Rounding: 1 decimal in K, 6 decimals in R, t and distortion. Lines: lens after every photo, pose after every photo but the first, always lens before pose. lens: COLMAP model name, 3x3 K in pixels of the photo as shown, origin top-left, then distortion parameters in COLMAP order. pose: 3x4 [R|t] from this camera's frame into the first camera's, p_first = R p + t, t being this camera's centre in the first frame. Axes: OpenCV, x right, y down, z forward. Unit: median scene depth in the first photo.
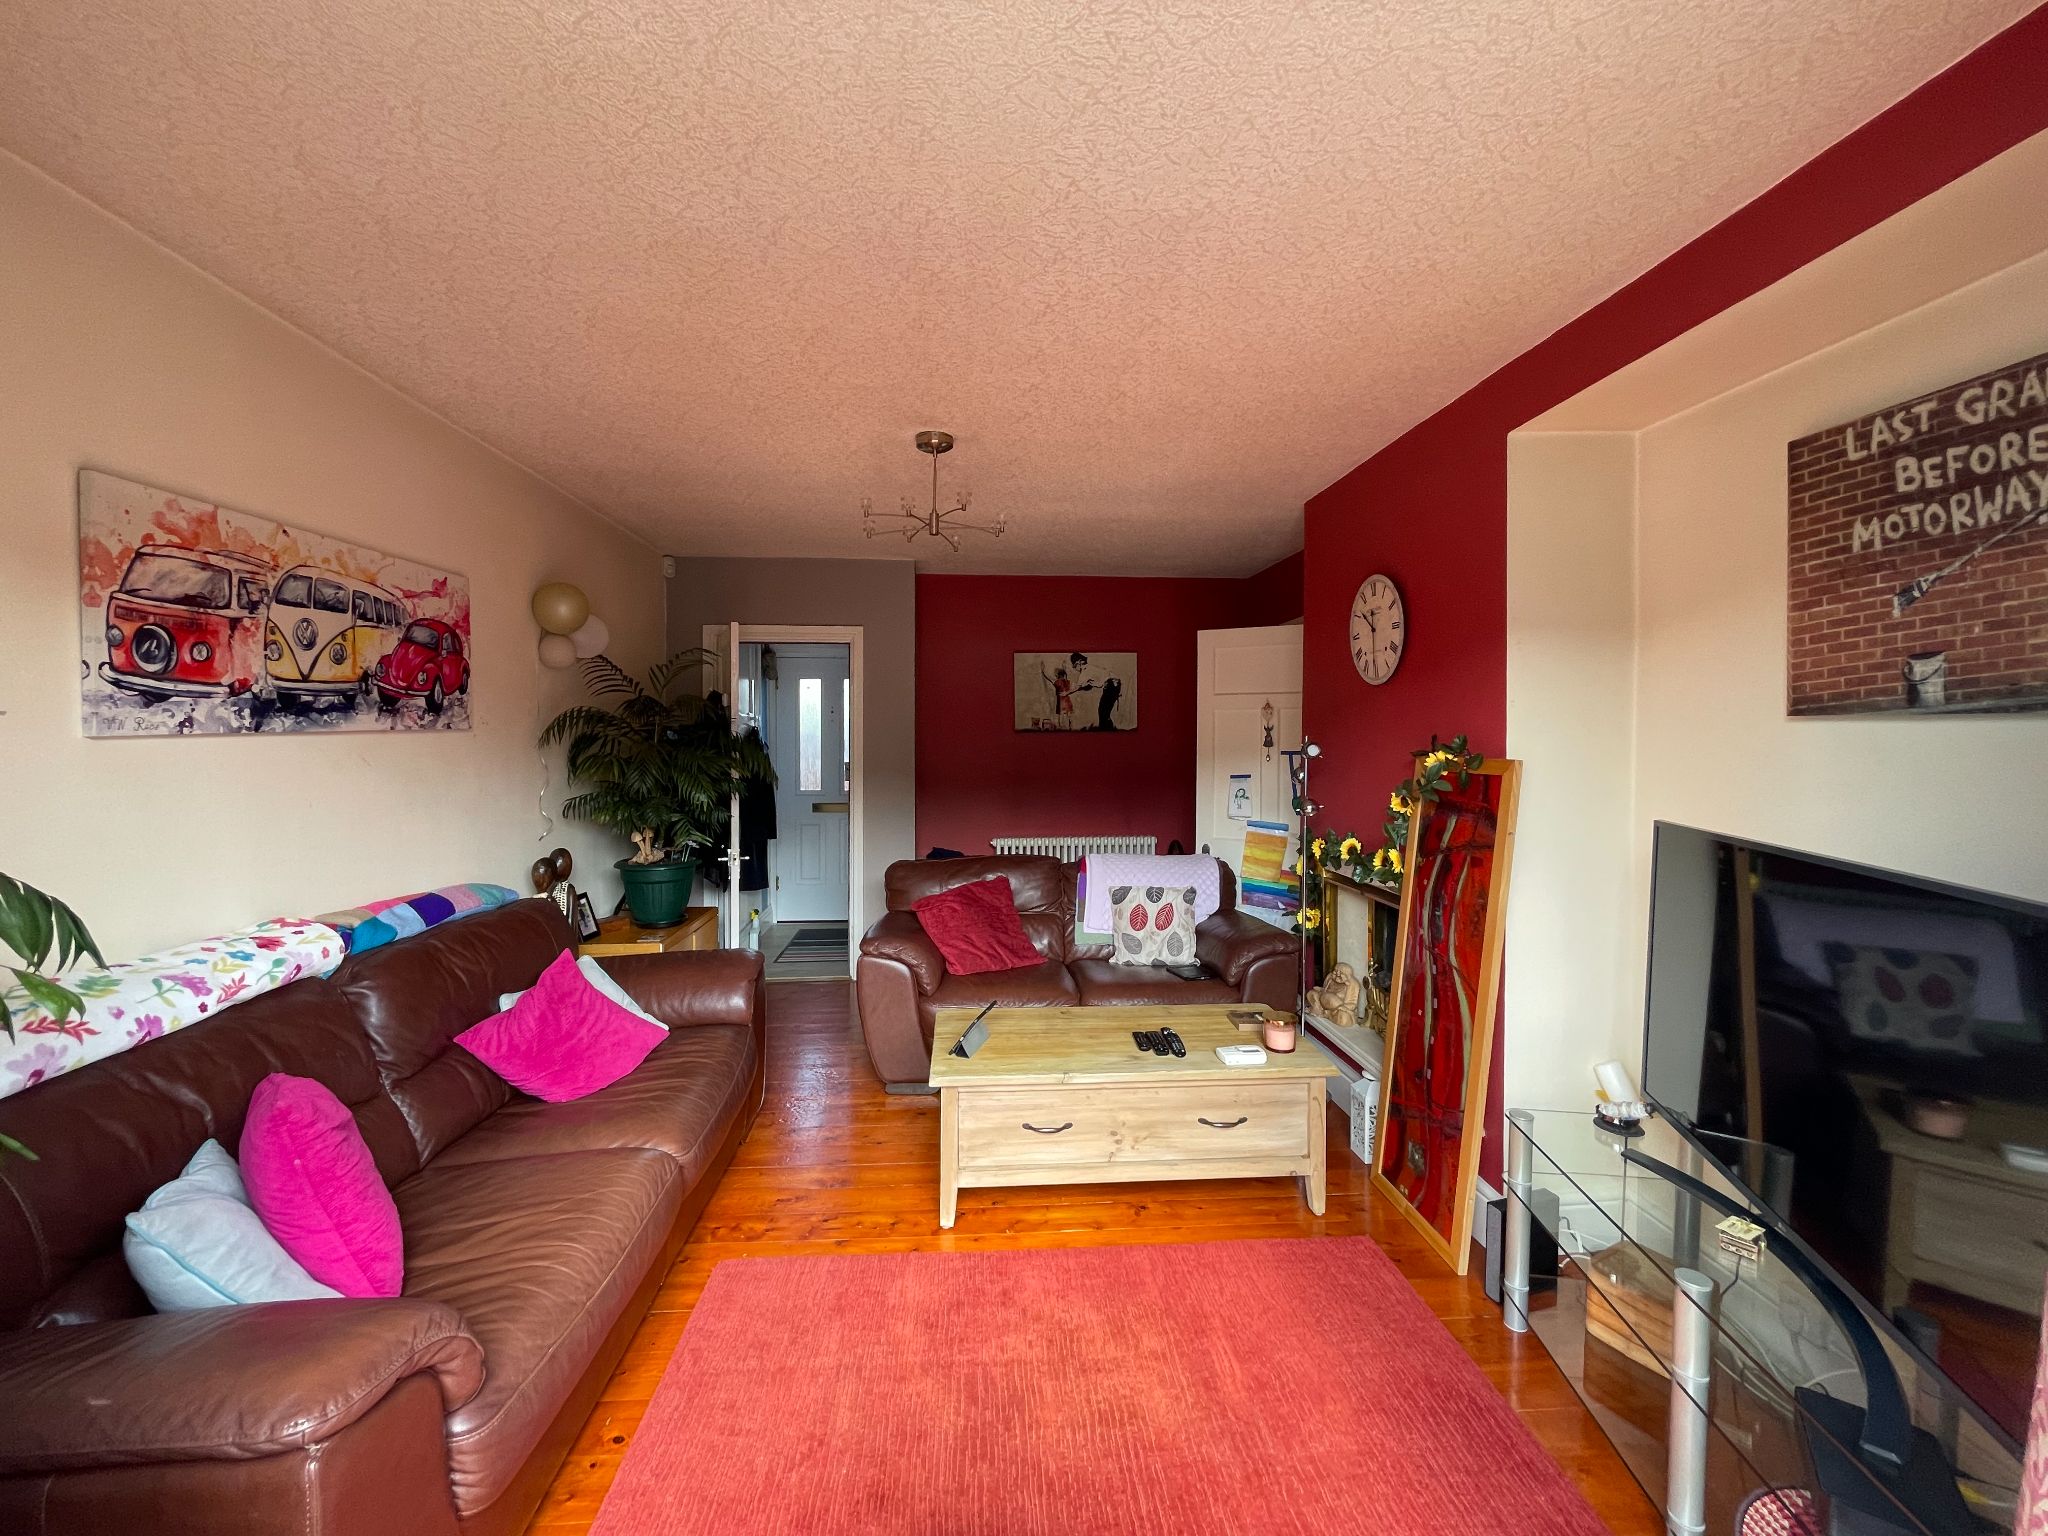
lens RADIAL K [[827.4, 0, 1021.7], [0, 827.4, 747.9], [0, 0, 1]] dist [-0.000656, -0.000679]
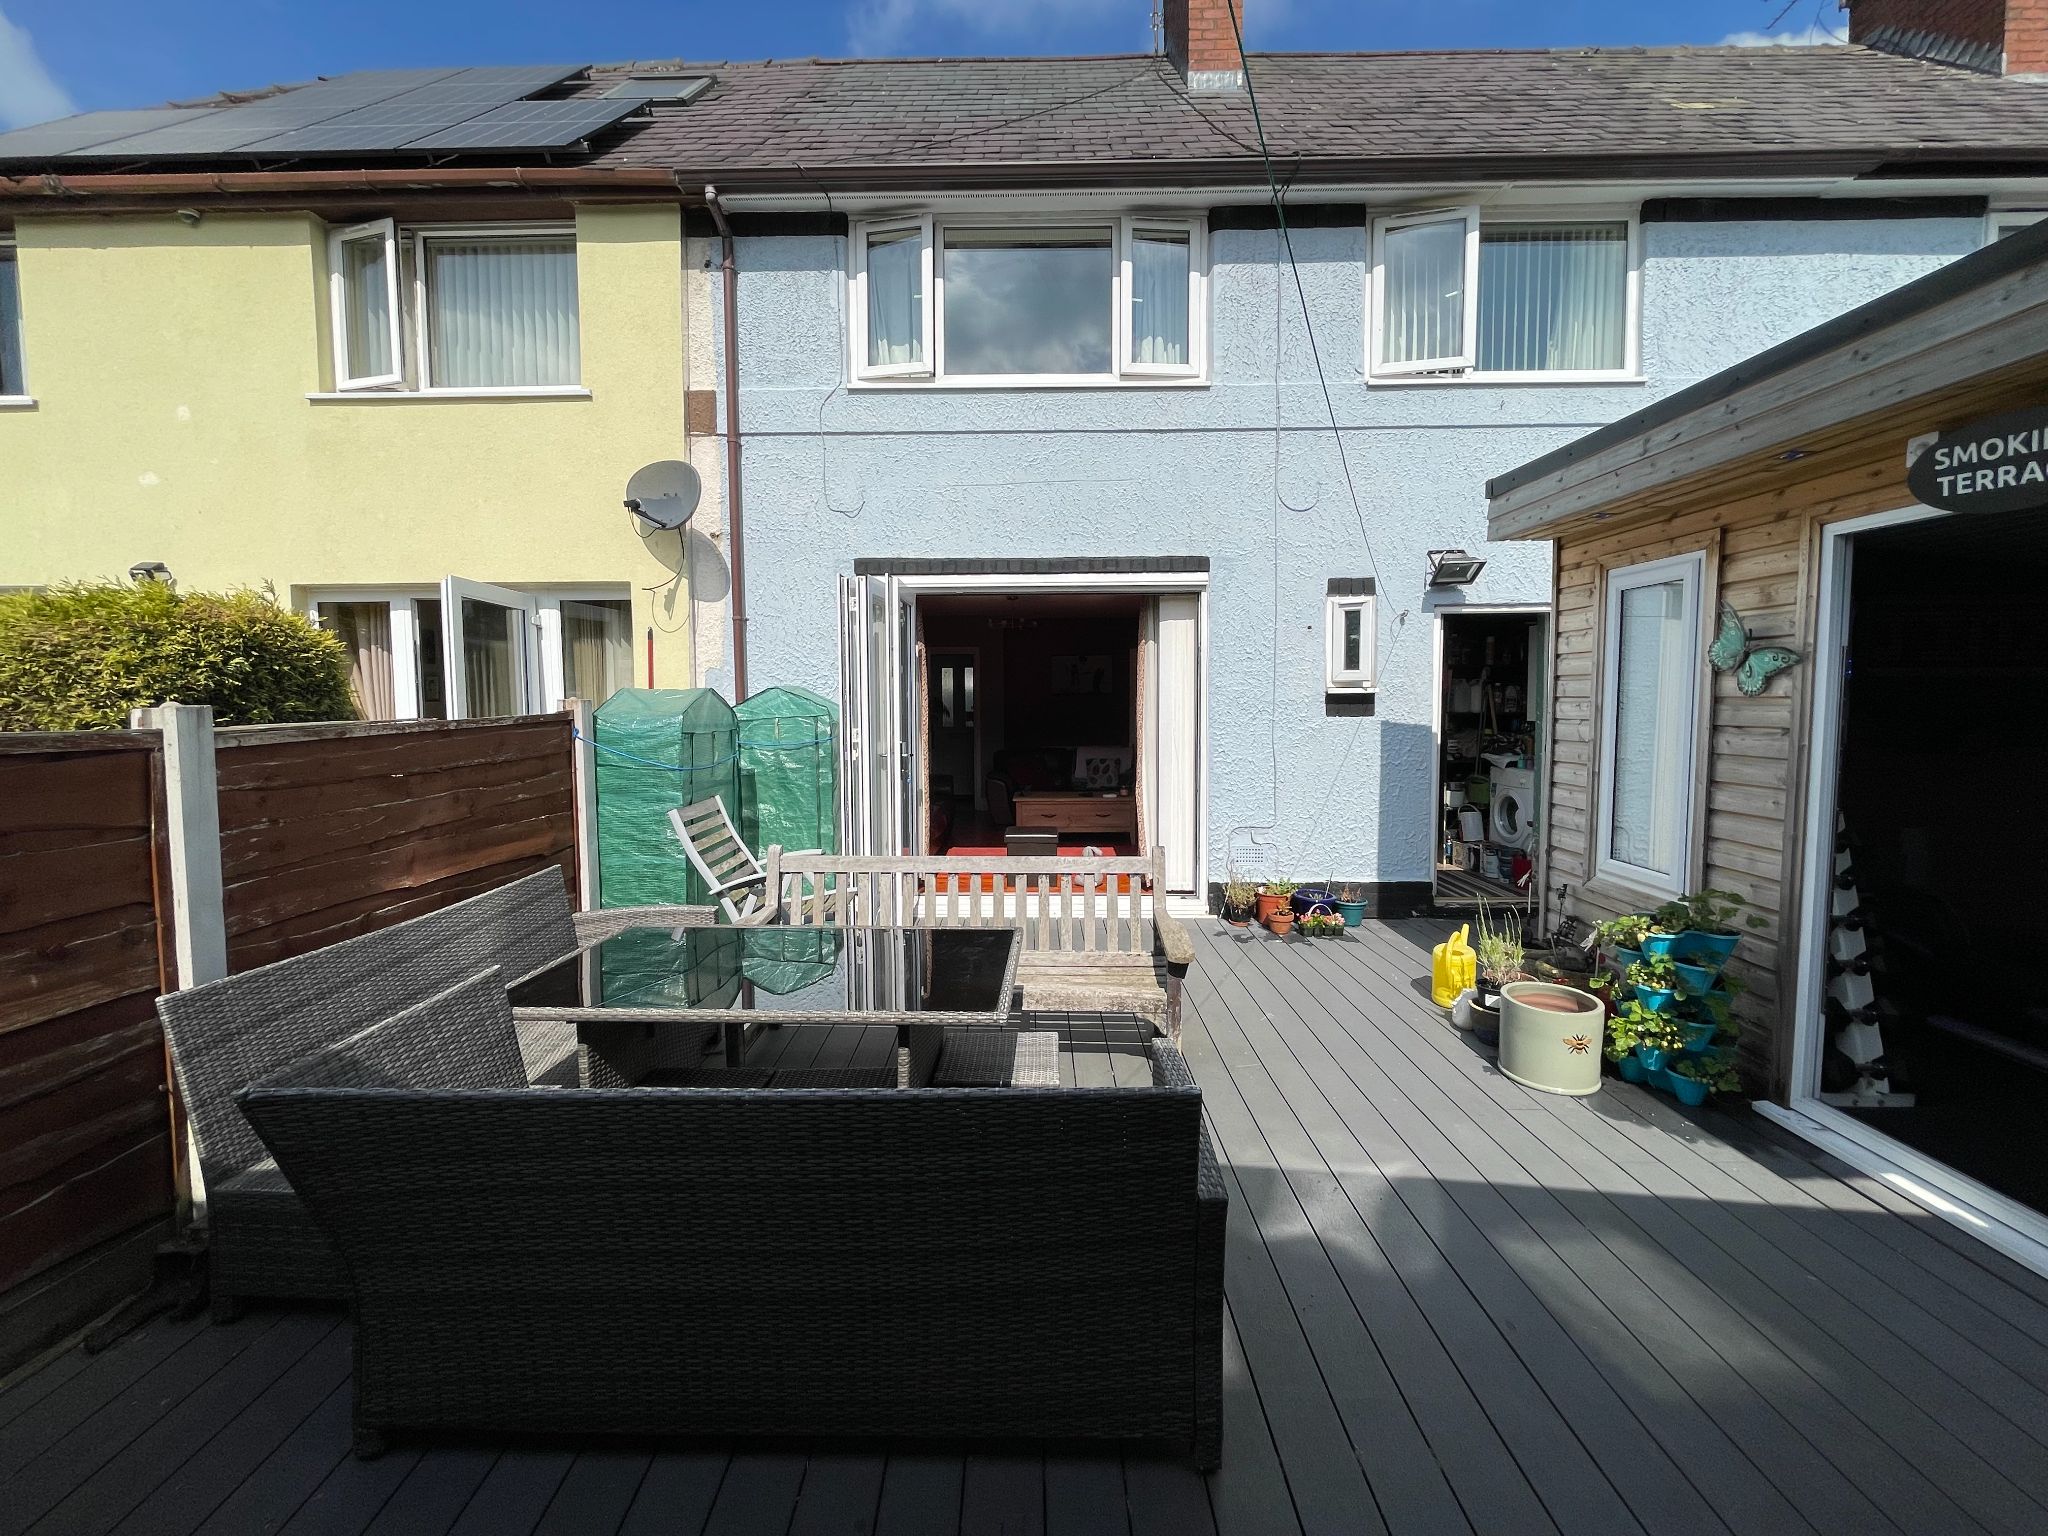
lens RADIAL K [[829.1, 0, 1021.4], [0, 829.1, 749.4], [0, 0, 1]] dist [-0.001093, -0.000440]
pose [[0.995782, -0.005890, -0.091560, 0.279185], [0.010135, 0.998892, 0.045962, 0.054085], [0.091187, -0.046696, 0.994738, -2.799064]]
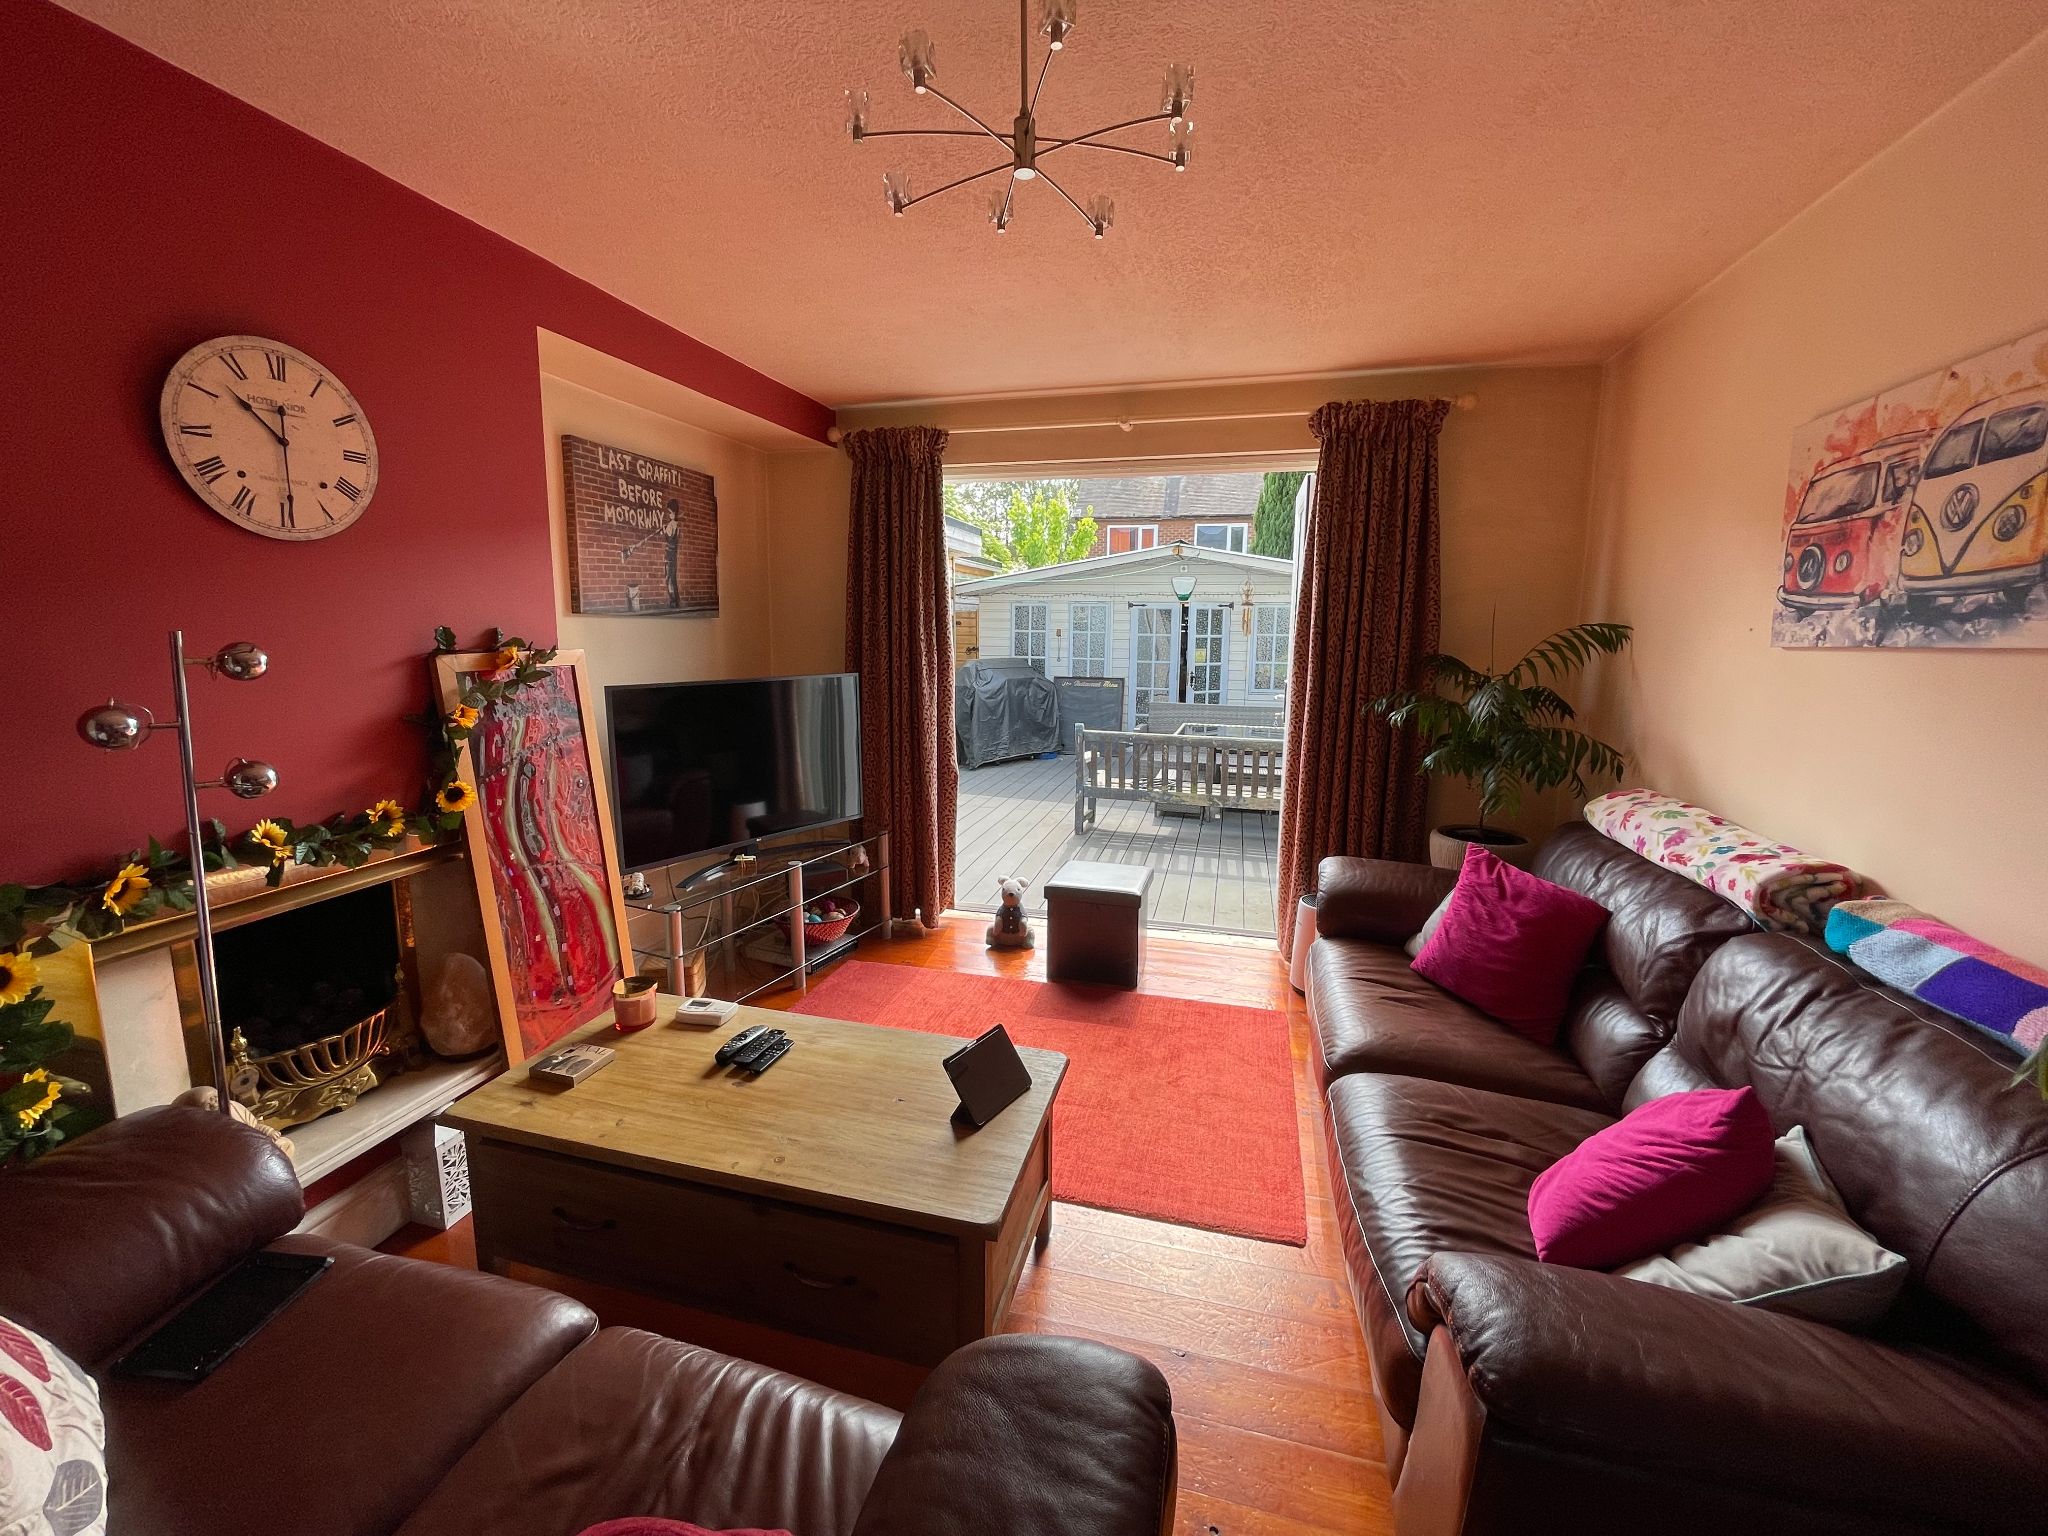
lens RADIAL K [[827.4, 0, 1021.7], [0, 827.4, 747.9], [0, 0, 1]] dist [-0.000656, -0.000679]
pose [[-0.943751, -0.061922, 0.324807, -0.377613], [-0.008190, 0.986385, 0.164249, -0.048076], [-0.330555, 0.152350, -0.931409, 2.077711]]
